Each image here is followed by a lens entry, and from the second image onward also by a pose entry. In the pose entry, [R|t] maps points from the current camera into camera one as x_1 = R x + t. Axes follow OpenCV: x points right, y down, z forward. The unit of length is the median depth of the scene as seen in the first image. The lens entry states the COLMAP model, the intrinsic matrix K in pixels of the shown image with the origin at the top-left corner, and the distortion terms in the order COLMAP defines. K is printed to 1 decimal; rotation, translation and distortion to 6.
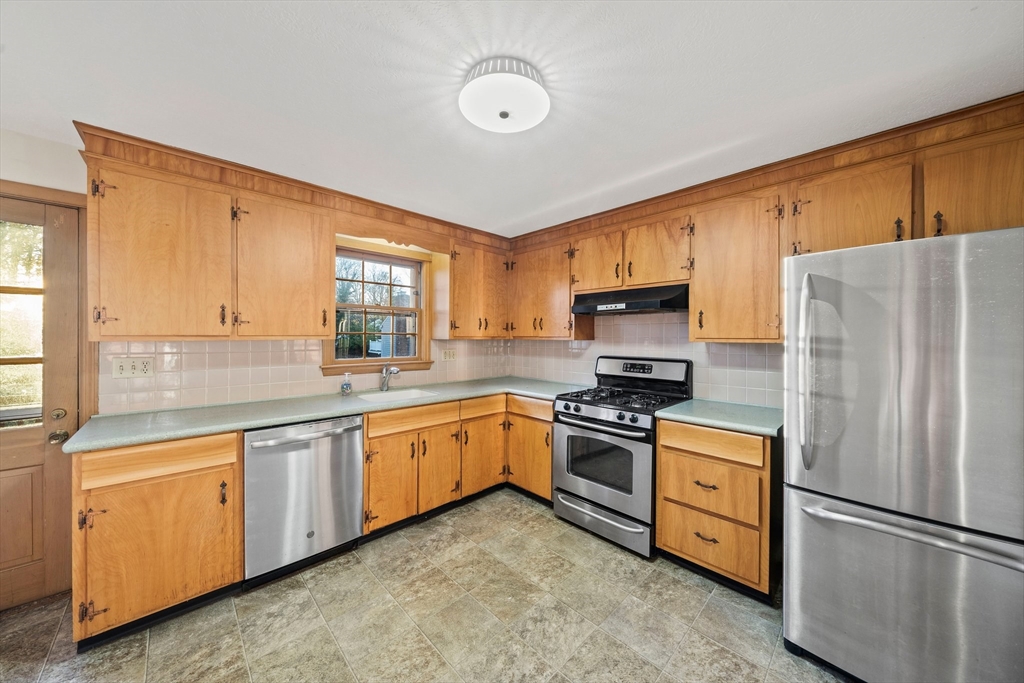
lens RADIAL K [[348.3, 0, 521.1], [0, 348.3, 339.8], [0, 0, 1]] dist [-0.007250, 0.000485]
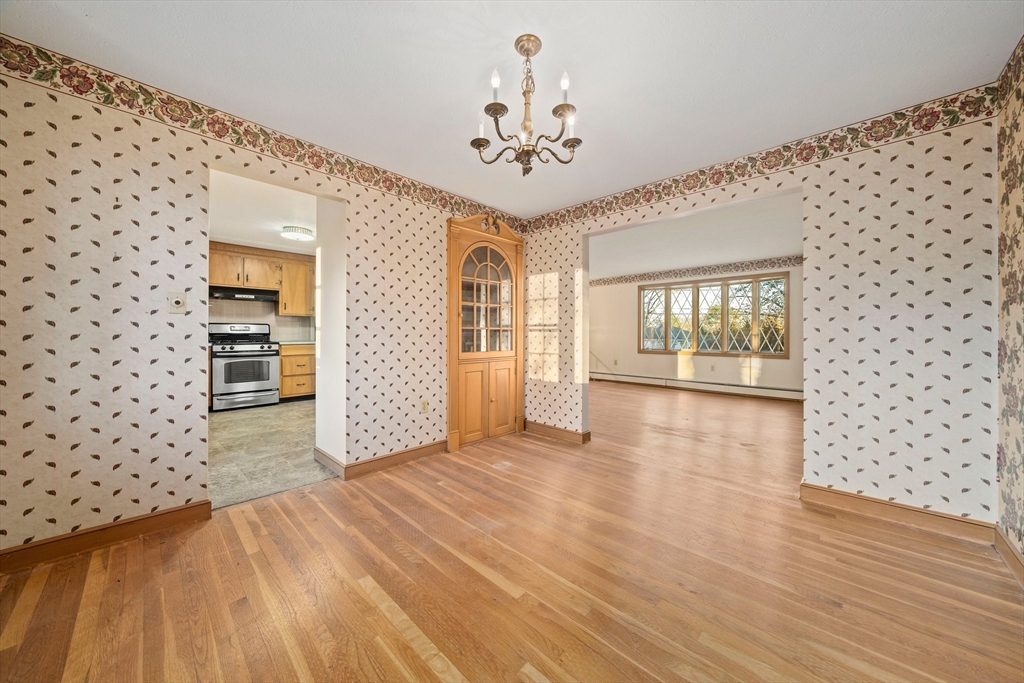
lens RADIAL K [[348.3, 0, 504.0], [0, 348.3, 335.8], [0, 0, 1]] dist [-0.007250, 0.000485]
pose [[-0.028333, -0.012638, 0.999519, -1.989751], [0.005045, 0.999906, 0.012786, 0.127848], [-0.999586, 0.005404, -0.028266, -0.486159]]
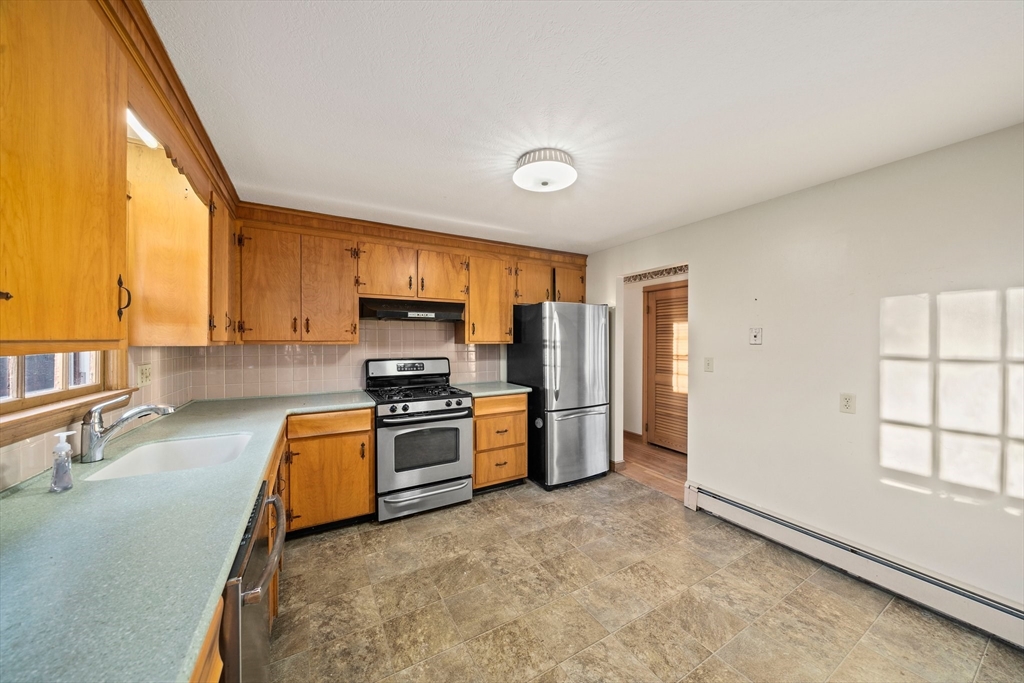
lens RADIAL K [[348.3, 0, 504.2], [0, 348.3, 344.2], [0, 0, 1]] dist [-0.007250, 0.000485]
pose [[0.270077, -0.015291, 0.962717, -0.879152], [0.010514, 0.999861, 0.012931, -0.009878], [-0.962781, 0.006630, 0.270200, 0.465886]]
